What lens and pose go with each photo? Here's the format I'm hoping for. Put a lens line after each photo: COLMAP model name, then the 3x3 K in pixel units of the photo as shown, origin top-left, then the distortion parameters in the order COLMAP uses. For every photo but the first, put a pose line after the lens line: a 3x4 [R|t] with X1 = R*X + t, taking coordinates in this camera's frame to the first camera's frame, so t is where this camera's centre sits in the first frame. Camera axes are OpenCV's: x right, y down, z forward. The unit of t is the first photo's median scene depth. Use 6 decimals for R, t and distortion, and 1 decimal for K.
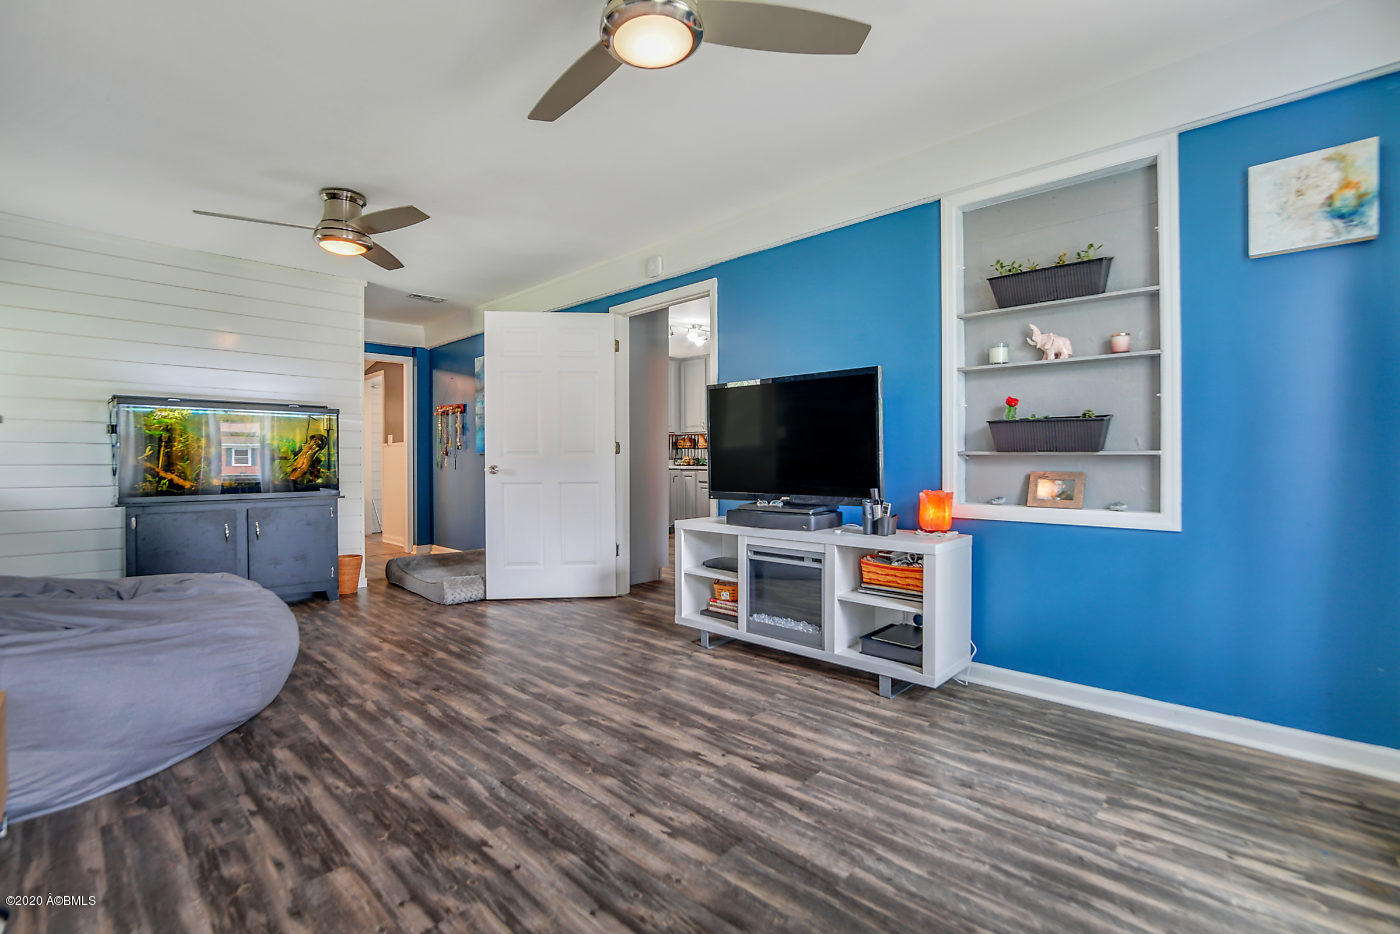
lens RADIAL K [[639.2, 0, 702.7], [0, 639.2, 460.8], [0, 0, 1]] dist [-0.029421, 0.000182]
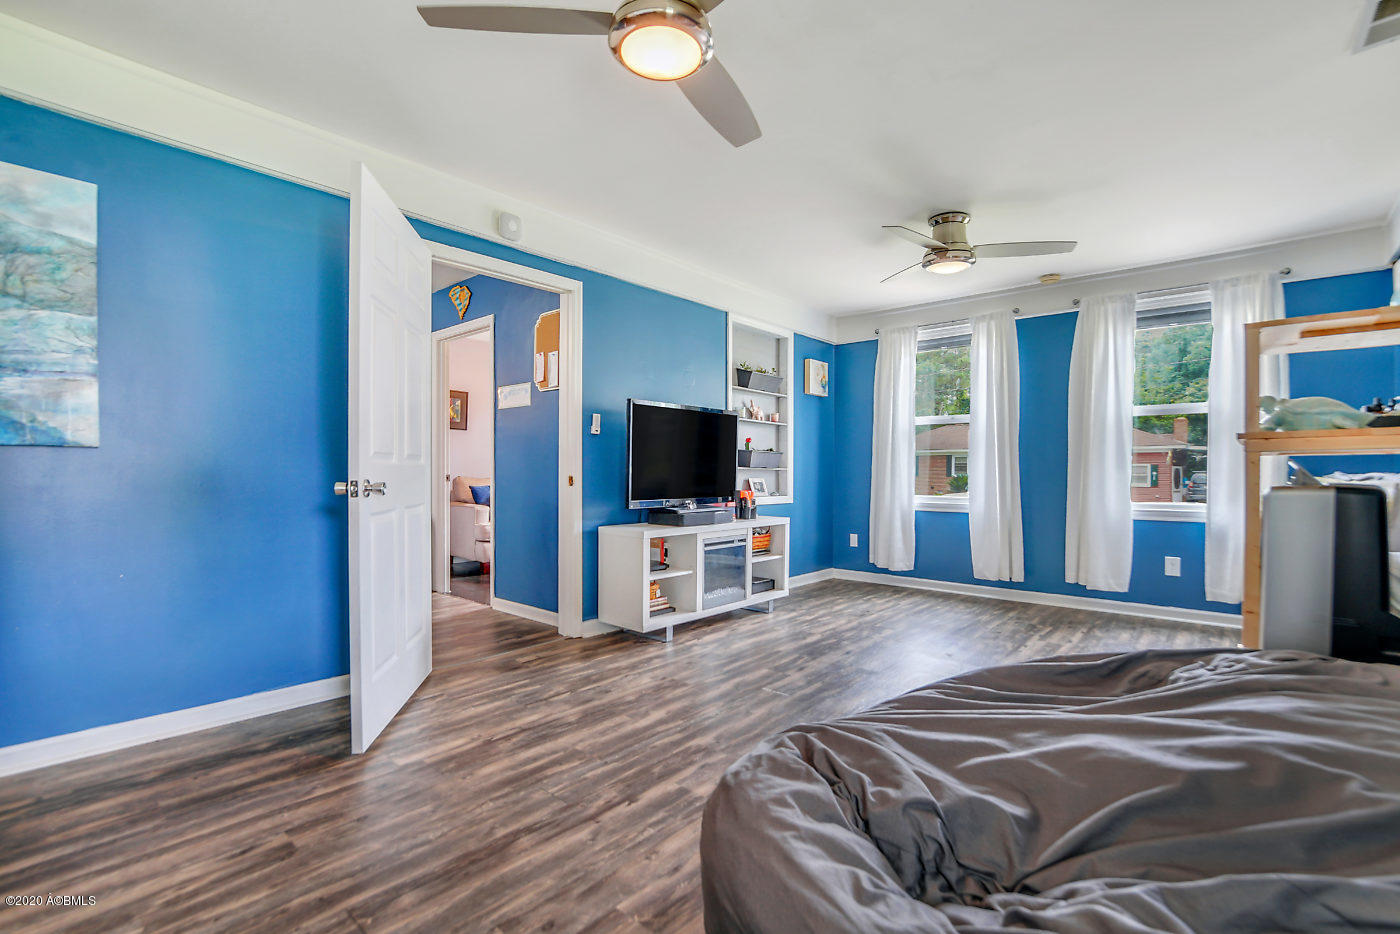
lens RADIAL K [[639.2, 0, 699.3], [0, 639.2, 475.7], [0, 0, 1]] dist [-0.029421, 0.000182]
pose [[-0.052400, -0.010515, 0.998571, -1.221613], [-0.009349, 0.999906, 0.010039, -0.007321], [-0.998582, -0.008810, -0.052494, 1.116830]]
